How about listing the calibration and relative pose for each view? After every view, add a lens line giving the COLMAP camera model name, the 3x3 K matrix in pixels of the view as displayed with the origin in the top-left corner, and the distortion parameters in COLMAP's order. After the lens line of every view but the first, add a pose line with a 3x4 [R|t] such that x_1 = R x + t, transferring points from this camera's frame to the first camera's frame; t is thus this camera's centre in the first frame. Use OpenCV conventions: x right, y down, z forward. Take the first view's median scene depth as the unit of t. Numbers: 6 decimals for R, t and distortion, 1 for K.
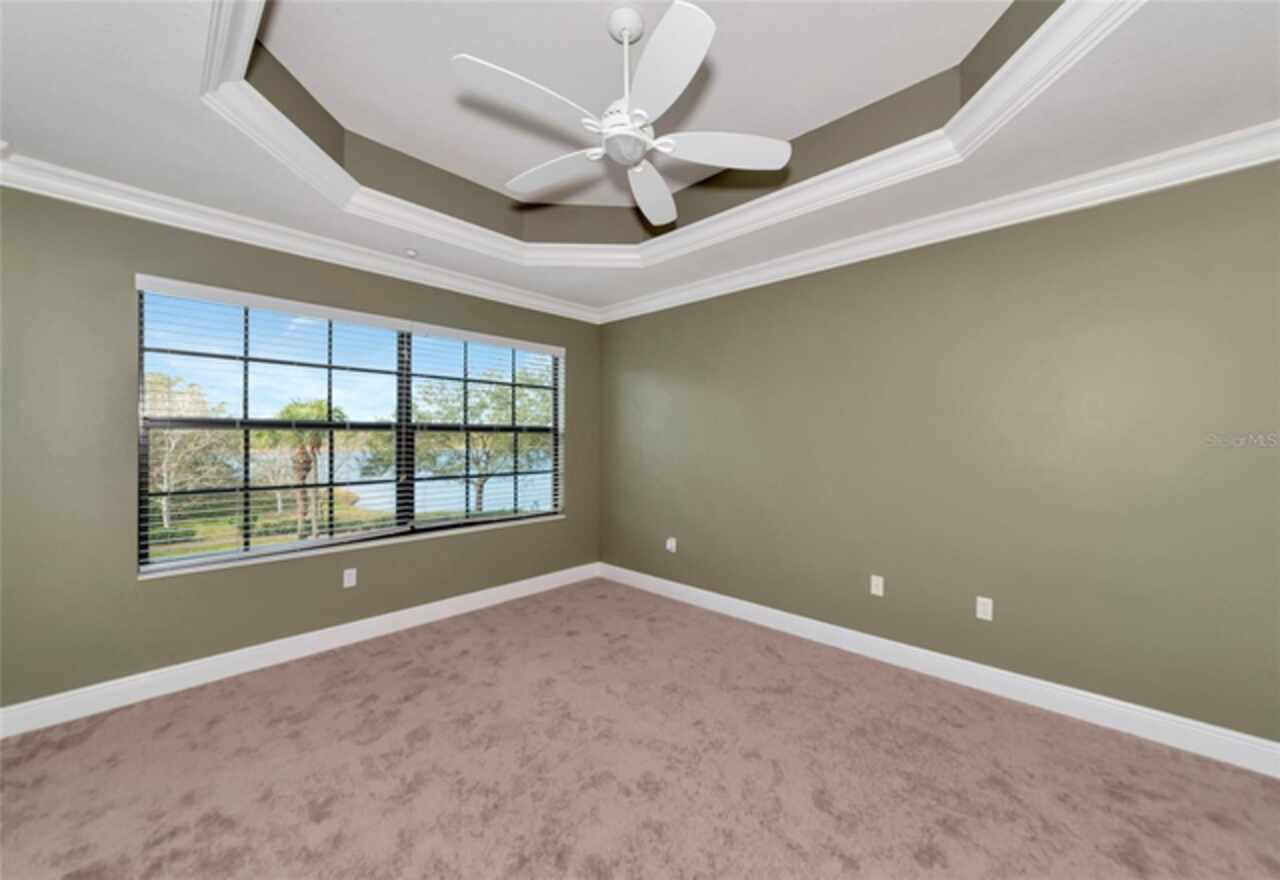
lens RADIAL K [[477.4, 0, 661.3], [0, 477.4, 439.0], [0, 0, 1]] dist [-0.000056, 0.000095]
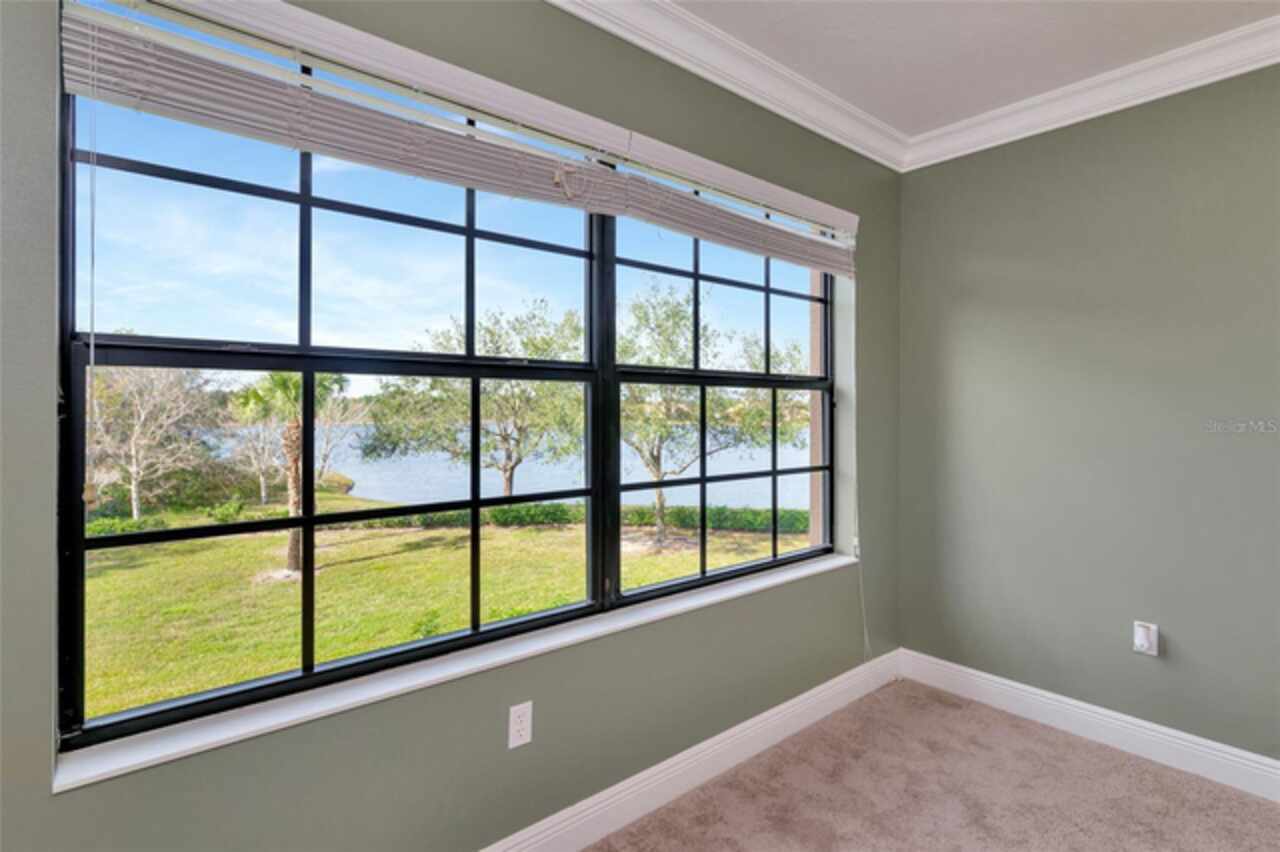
lens RADIAL K [[621.4, 0, 641.9], [0, 621.4, 413.2], [0, 0, 1]] dist [0.009059, -0.001527]
pose [[0.992565, -0.000644, -0.121716, -0.379068], [0.001331, 0.999984, 0.005563, 0.008647], [0.121710, -0.005684, 0.992549, 0.369105]]
